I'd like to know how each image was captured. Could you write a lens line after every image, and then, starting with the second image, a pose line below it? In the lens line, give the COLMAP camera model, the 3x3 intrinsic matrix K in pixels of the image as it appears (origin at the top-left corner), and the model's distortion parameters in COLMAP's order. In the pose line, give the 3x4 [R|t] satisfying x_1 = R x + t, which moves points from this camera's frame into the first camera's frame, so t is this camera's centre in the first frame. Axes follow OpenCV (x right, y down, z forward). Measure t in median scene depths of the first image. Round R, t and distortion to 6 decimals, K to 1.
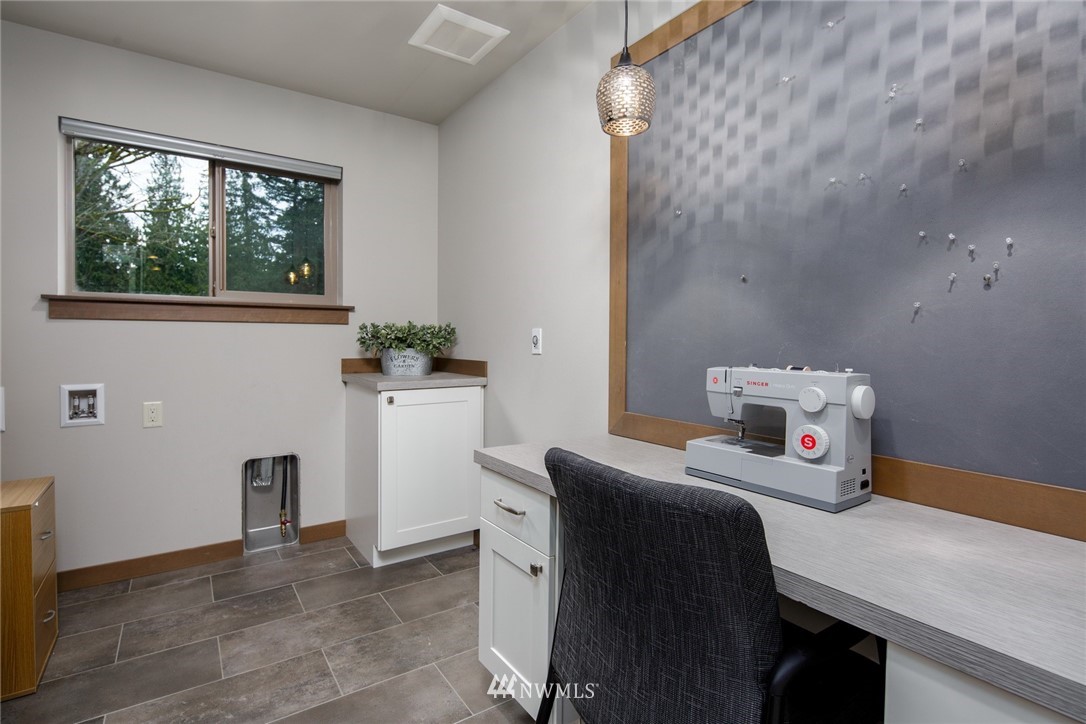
lens RADIAL K [[530.8, 0, 543.3], [0, 530.8, 341.3], [0, 0, 1]] dist [0.000806, -0.000040]
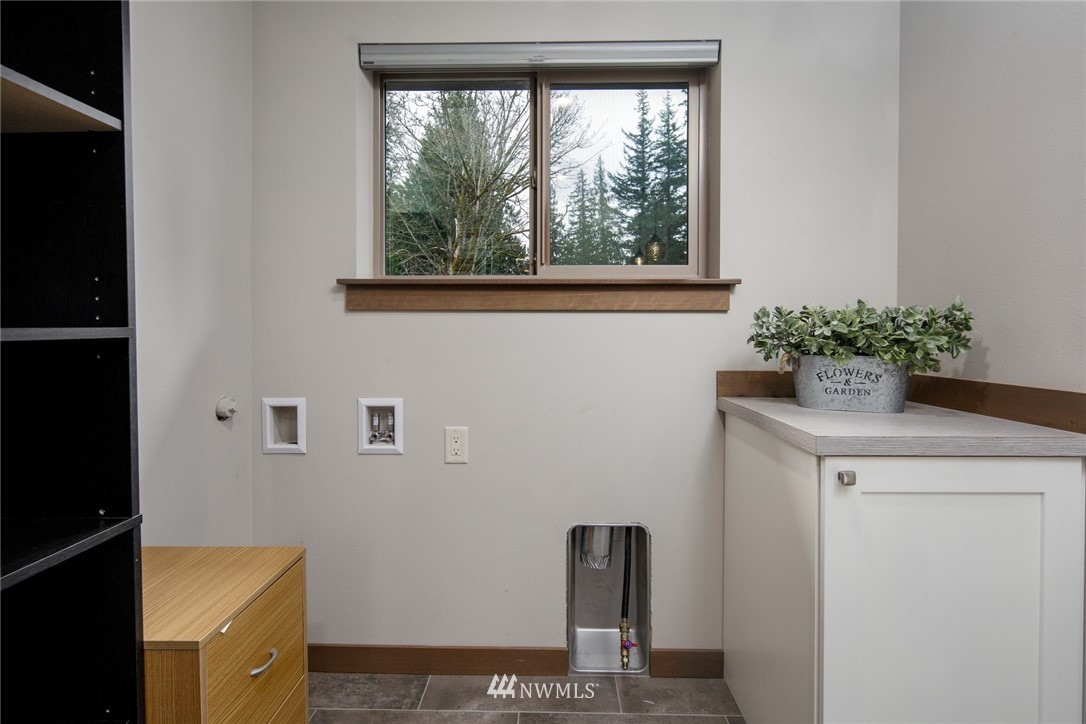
lens RADIAL K [[530.8, 0, 543.3], [0, 530.8, 341.3], [0, 0, 1]] dist [0.000806, -0.000040]
pose [[0.813189, 0.005959, -0.581969, -0.206556], [-0.001455, 0.999965, 0.008206, -0.004148], [0.581997, -0.005826, 0.813170, 0.437176]]
